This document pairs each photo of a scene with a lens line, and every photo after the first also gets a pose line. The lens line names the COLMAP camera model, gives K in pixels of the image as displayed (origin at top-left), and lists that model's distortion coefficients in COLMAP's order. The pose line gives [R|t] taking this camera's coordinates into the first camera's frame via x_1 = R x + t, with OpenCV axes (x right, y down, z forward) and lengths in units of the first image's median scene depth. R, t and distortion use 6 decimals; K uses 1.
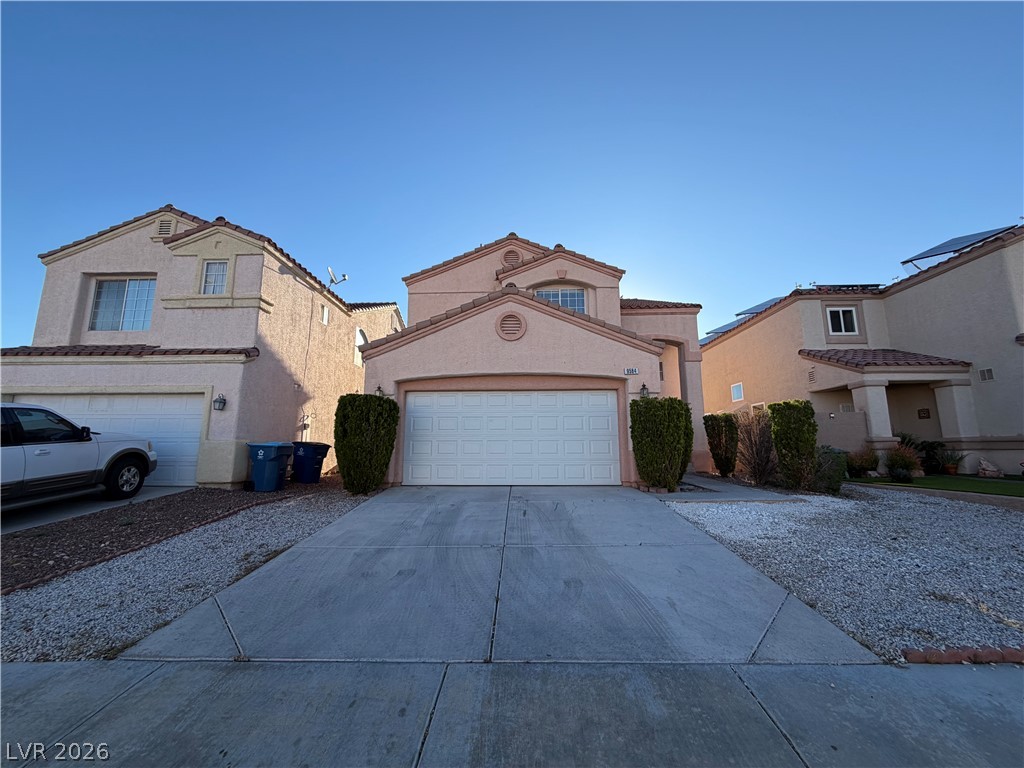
lens RADIAL K [[406.4, 0, 511.9], [0, 406.4, 384.7], [0, 0, 1]] dist [-0.001207, 0.000172]
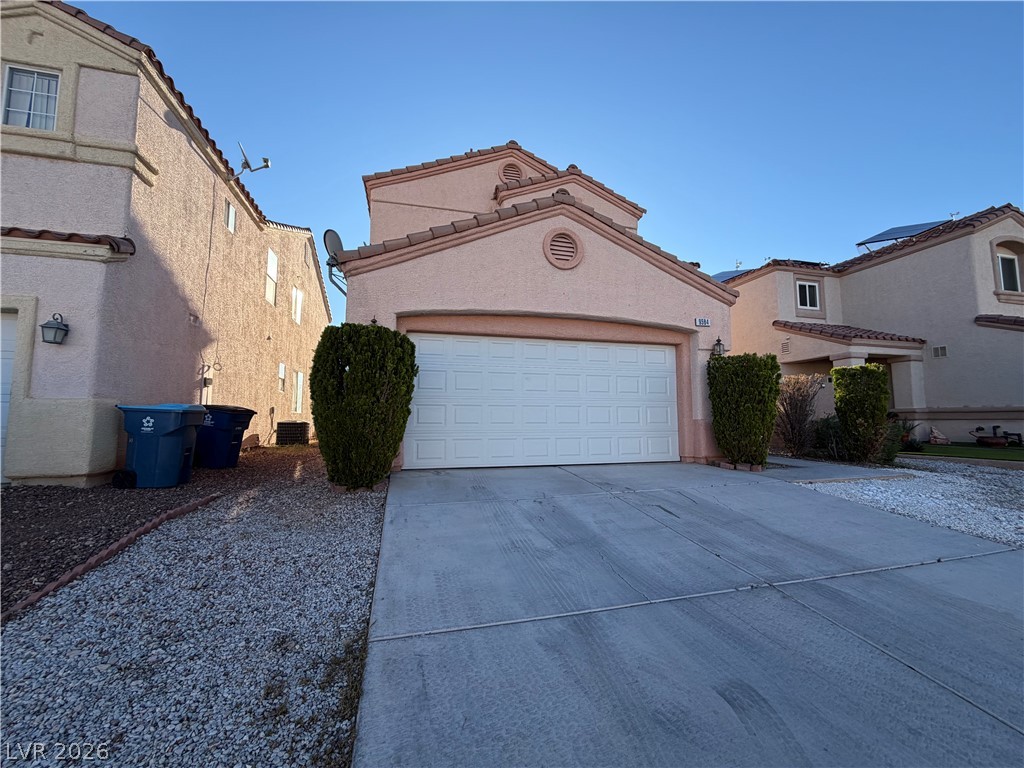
lens RADIAL K [[406.4, 0, 511.2], [0, 406.4, 384.3], [0, 0, 1]] dist [-0.001207, 0.000172]
pose [[0.960390, 0.026529, 0.277393, -0.239488], [-0.046620, 0.996724, 0.066083, 0.044055], [-0.274732, -0.076397, 0.958481, 0.260920]]
